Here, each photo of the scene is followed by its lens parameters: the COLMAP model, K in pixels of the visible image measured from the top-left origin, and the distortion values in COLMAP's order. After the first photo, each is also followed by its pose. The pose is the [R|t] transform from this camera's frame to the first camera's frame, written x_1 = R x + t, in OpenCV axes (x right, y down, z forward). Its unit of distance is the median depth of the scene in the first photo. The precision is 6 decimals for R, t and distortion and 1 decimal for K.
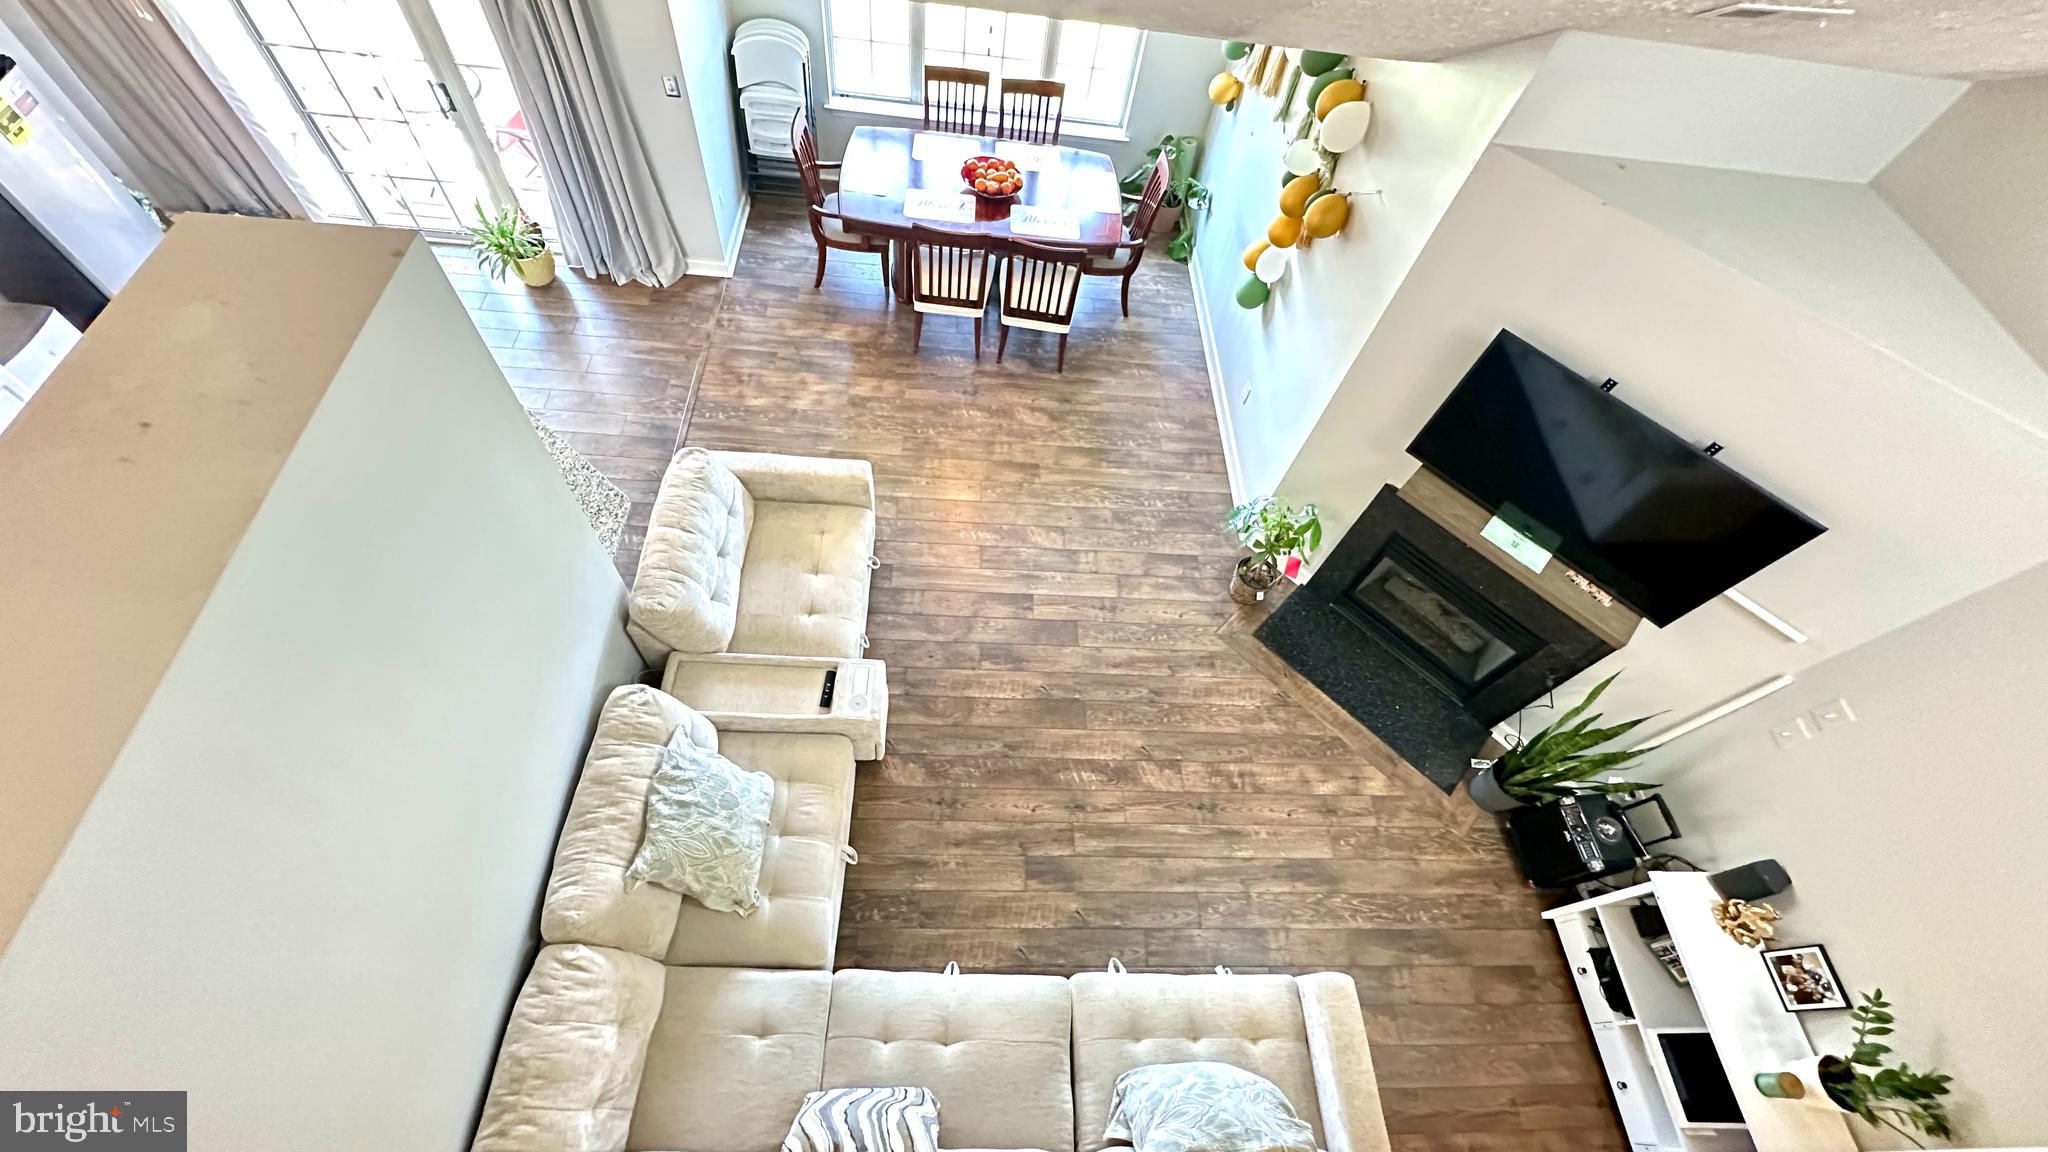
lens RADIAL K [[816.4, 0, 1022.2], [0, 816.4, 574.2], [0, 0, 1]] dist [-0.004090, 0.001490]
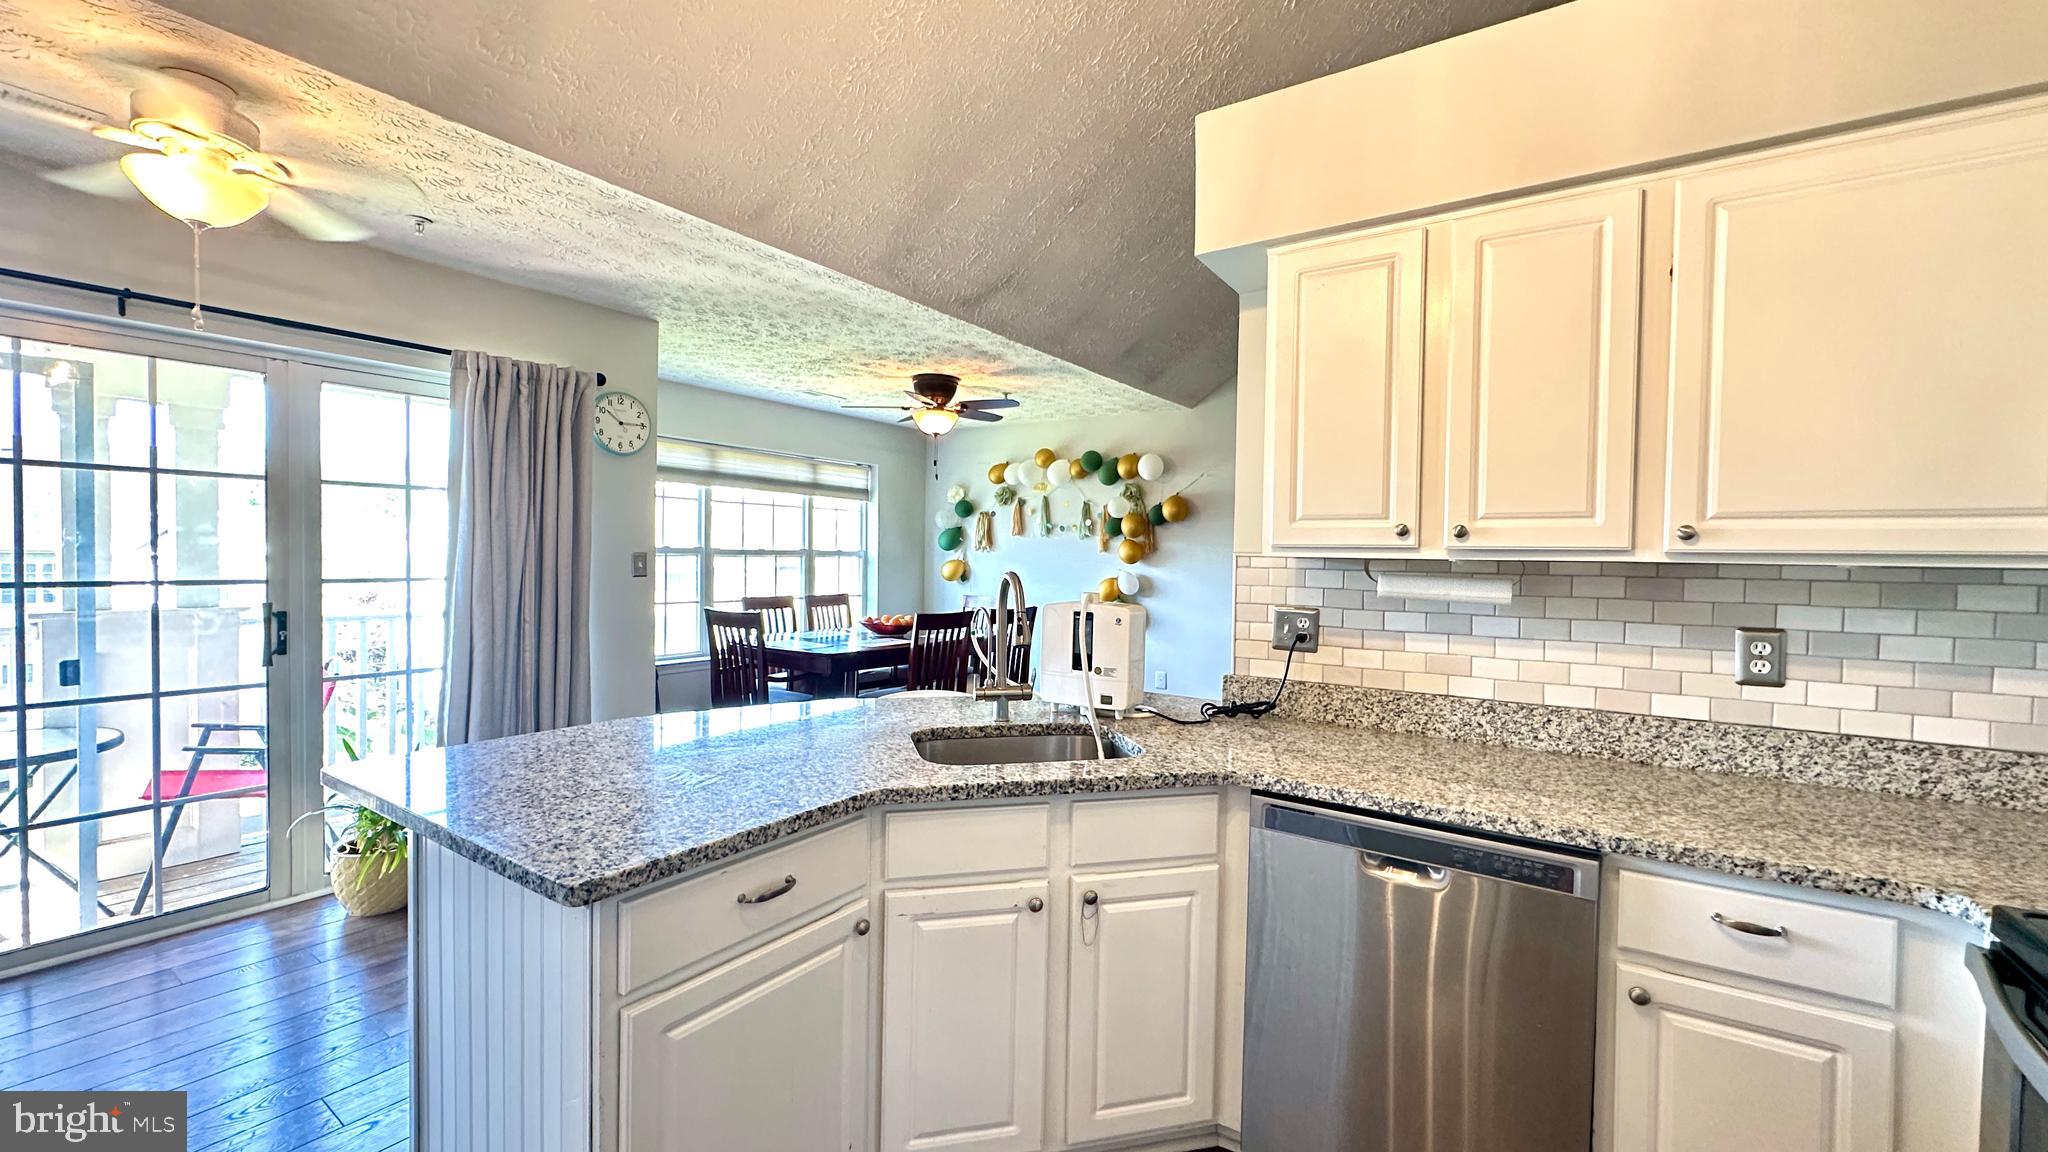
lens RADIAL K [[816.4, 0, 1025.3], [0, 816.4, 570.7], [0, 0, 1]] dist [-0.004090, 0.001490]
pose [[0.578006, -0.121205, 0.806981, -0.902997], [0.717276, 0.547032, -0.431592, 0.076045], [-0.389133, 0.828291, 0.403125, 0.500436]]
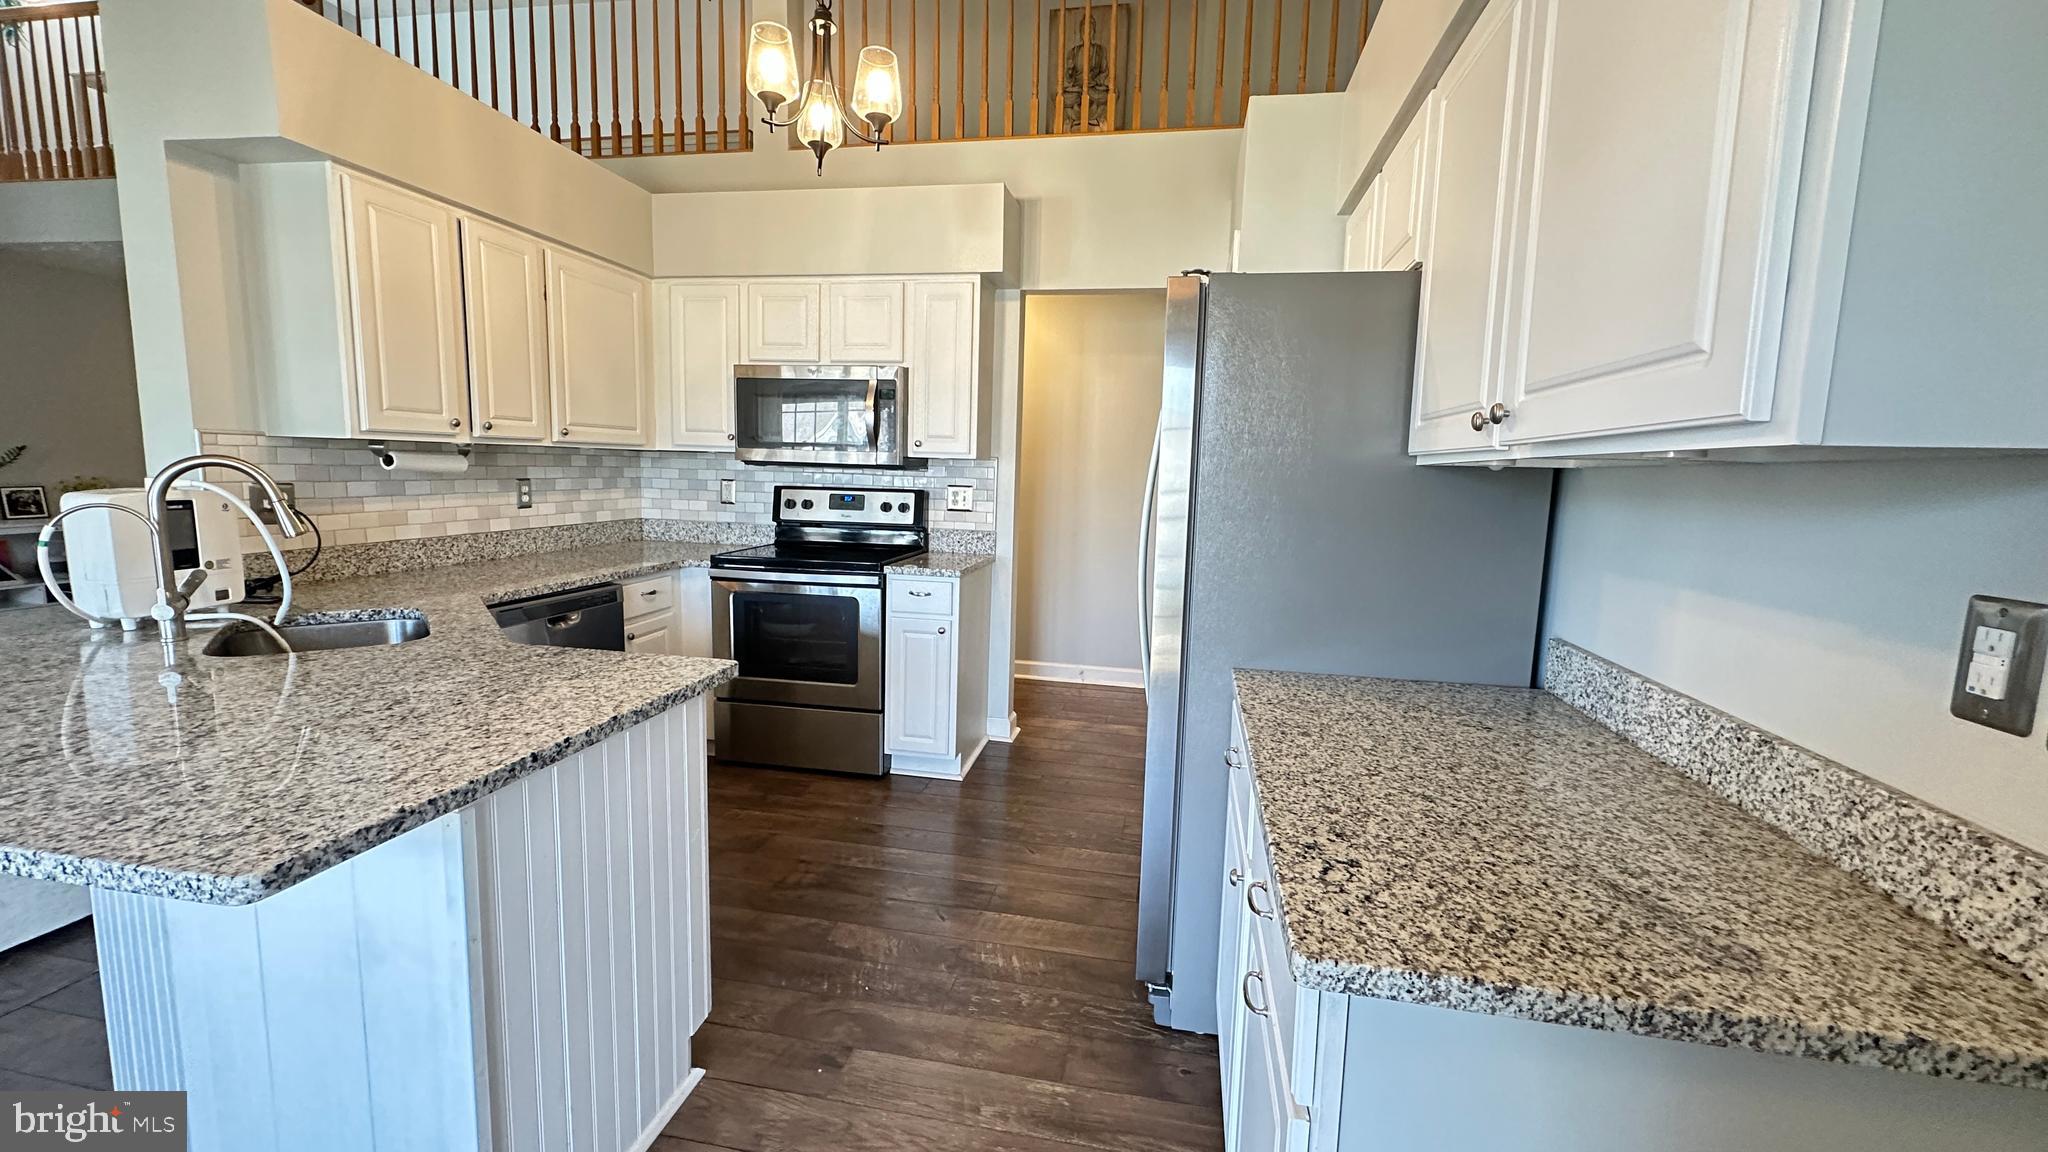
lens RADIAL K [[816.4, 0, 1022.3], [0, 816.4, 576.1], [0, 0, 1]] dist [-0.004090, 0.001490]
pose [[-0.967972, -0.172453, 0.182456, -0.992159], [0.097176, 0.412737, 0.905652, -0.423897], [-0.231489, 0.894376, -0.382759, 0.803830]]
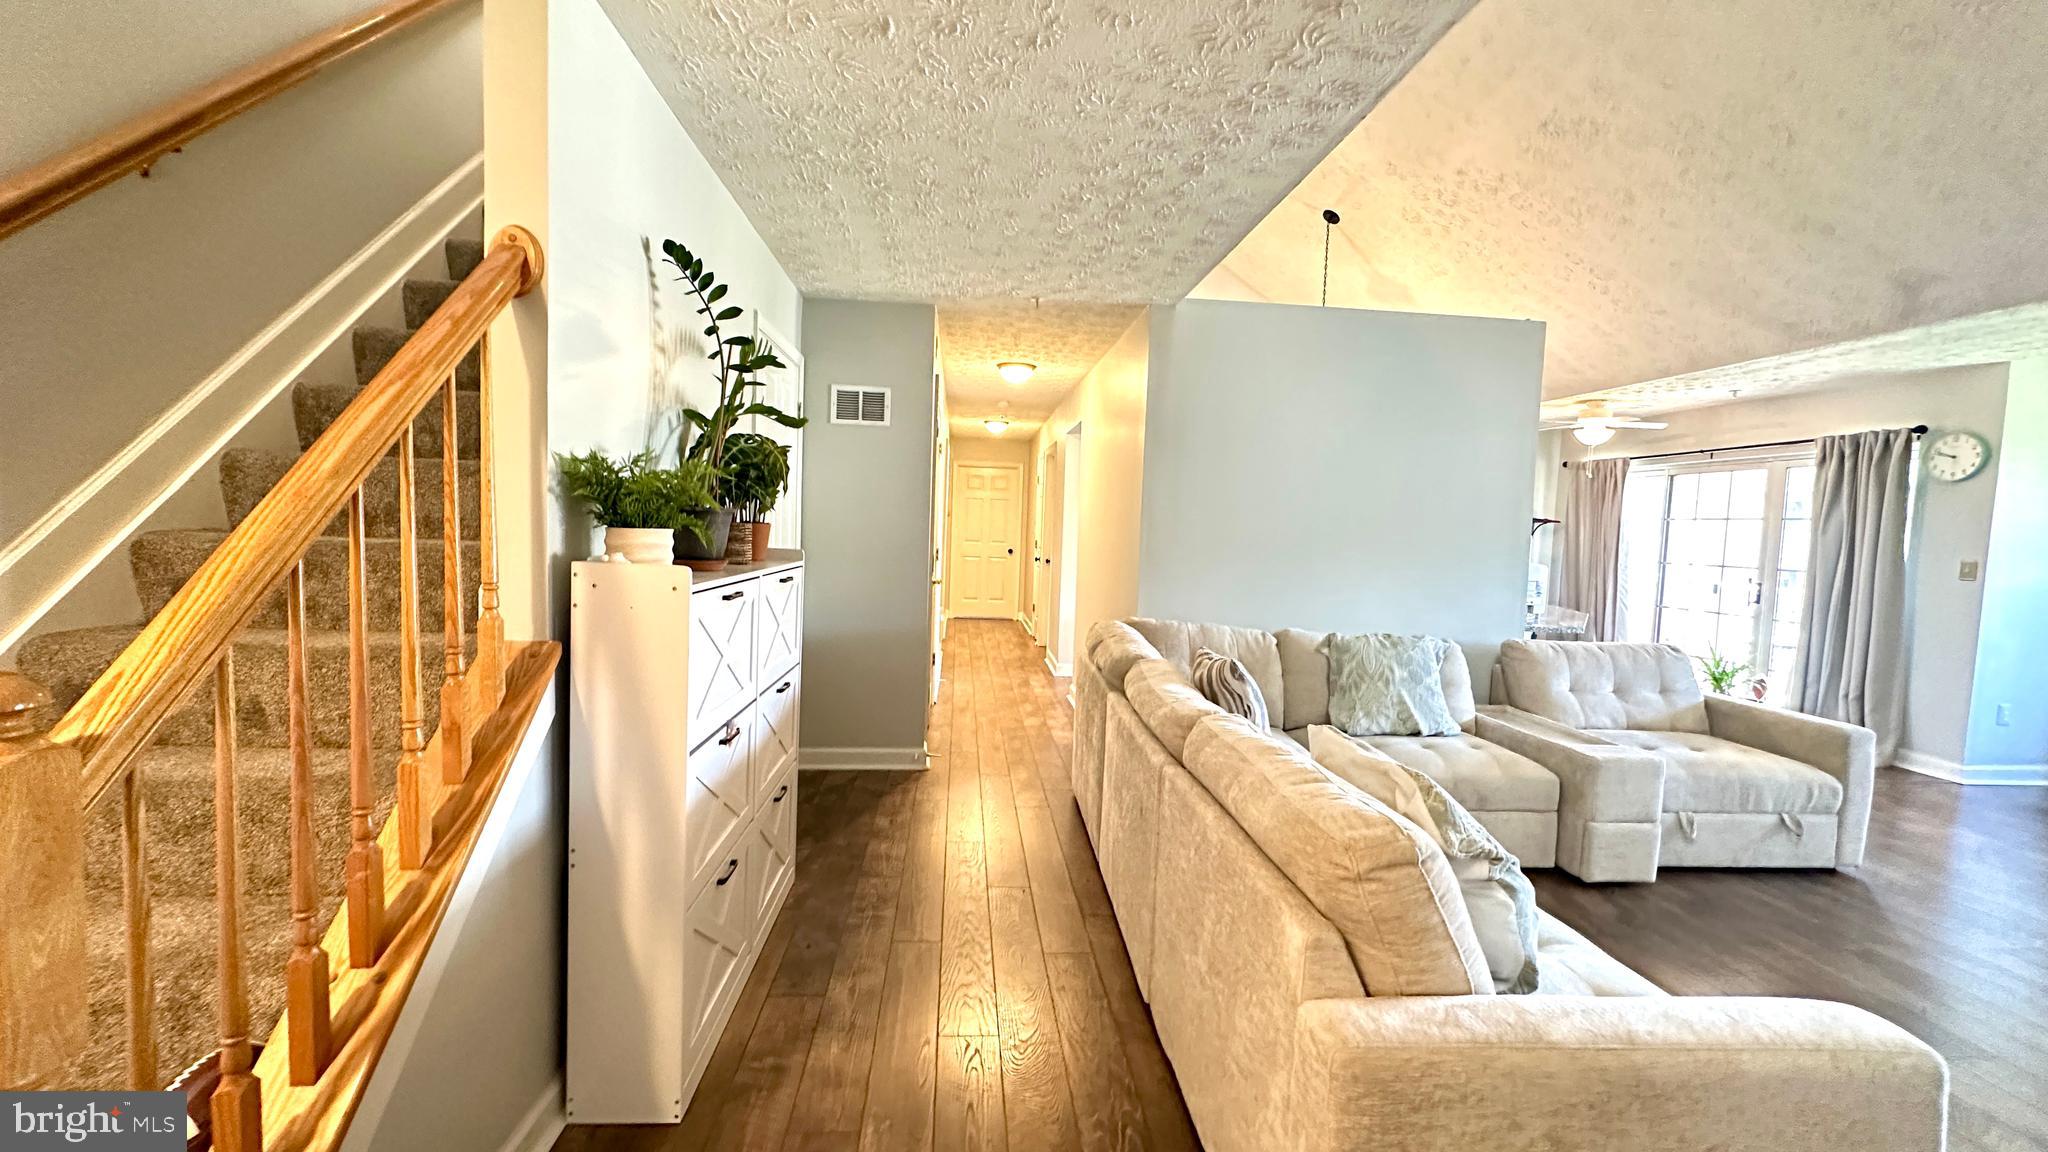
lens RADIAL K [[816.4, 0, 1012.5], [0, 816.4, 575.6], [0, 0, 1]] dist [-0.004090, 0.001490]
pose [[0.061543, -0.050237, -0.996839, 0.539094], [-0.862418, 0.500081, -0.078446, 0.549761], [0.502442, 0.864520, -0.012549, 0.407834]]
